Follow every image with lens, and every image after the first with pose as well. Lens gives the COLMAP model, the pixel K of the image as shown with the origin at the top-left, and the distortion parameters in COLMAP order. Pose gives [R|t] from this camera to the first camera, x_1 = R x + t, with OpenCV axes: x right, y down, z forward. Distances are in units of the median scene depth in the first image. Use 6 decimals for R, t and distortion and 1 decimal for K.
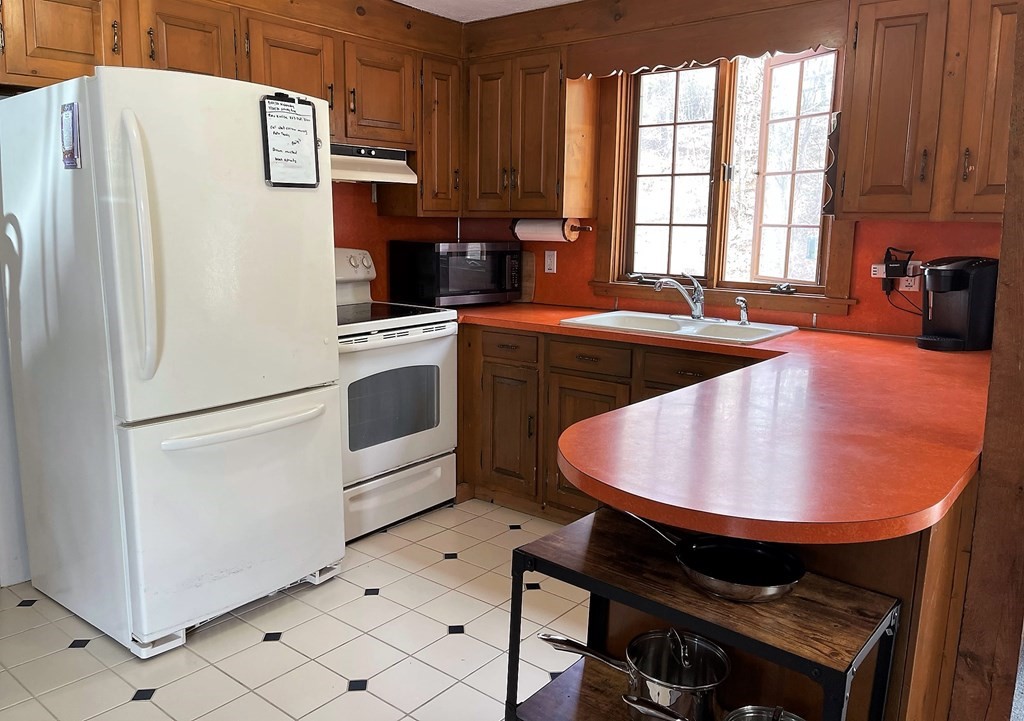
lens RADIAL K [[765.4, 0, 493.3], [0, 765.4, 346.5], [0, 0, 1]] dist [0.001624, -0.014126]
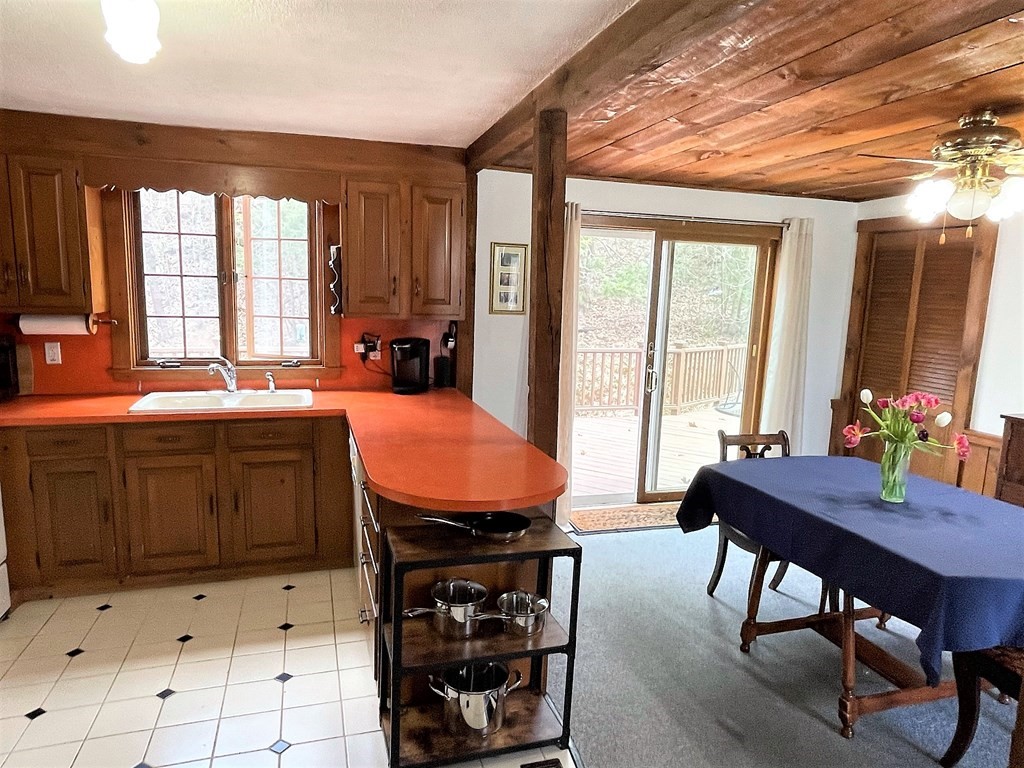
lens RADIAL K [[641.1, 0, 513.4], [0, 641.1, 396.3], [0, 0, 1]] dist [-0.014547, -0.001992]
pose [[0.533030, -0.133192, 0.835547, -0.377396], [0.112818, 0.989902, 0.085826, -0.068193], [-0.838541, 0.048517, 0.542674, 0.027802]]
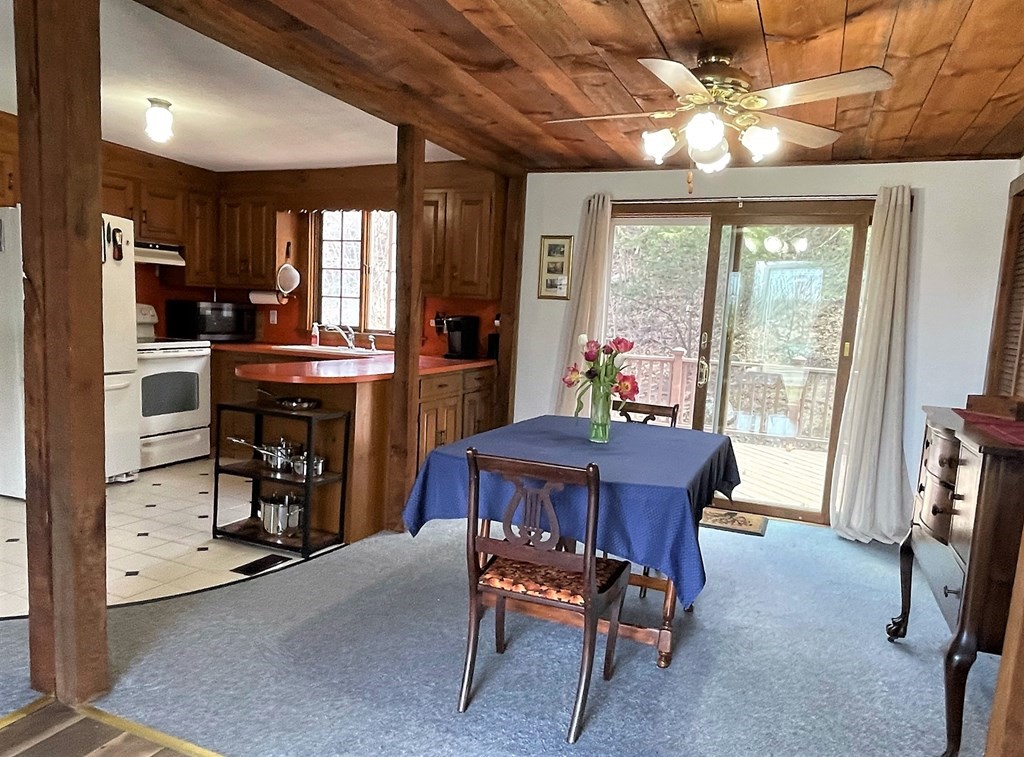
lens RADIAL K [[731.8, 0, 496.2], [0, 731.8, 411.4], [0, 0, 1]] dist [-0.008893, -0.003258]
pose [[0.957974, -0.000811, 0.286855, 0.098716], [0.006905, 0.999771, -0.020233, 0.150803], [-0.286773, 0.021364, 0.957760, -0.761115]]
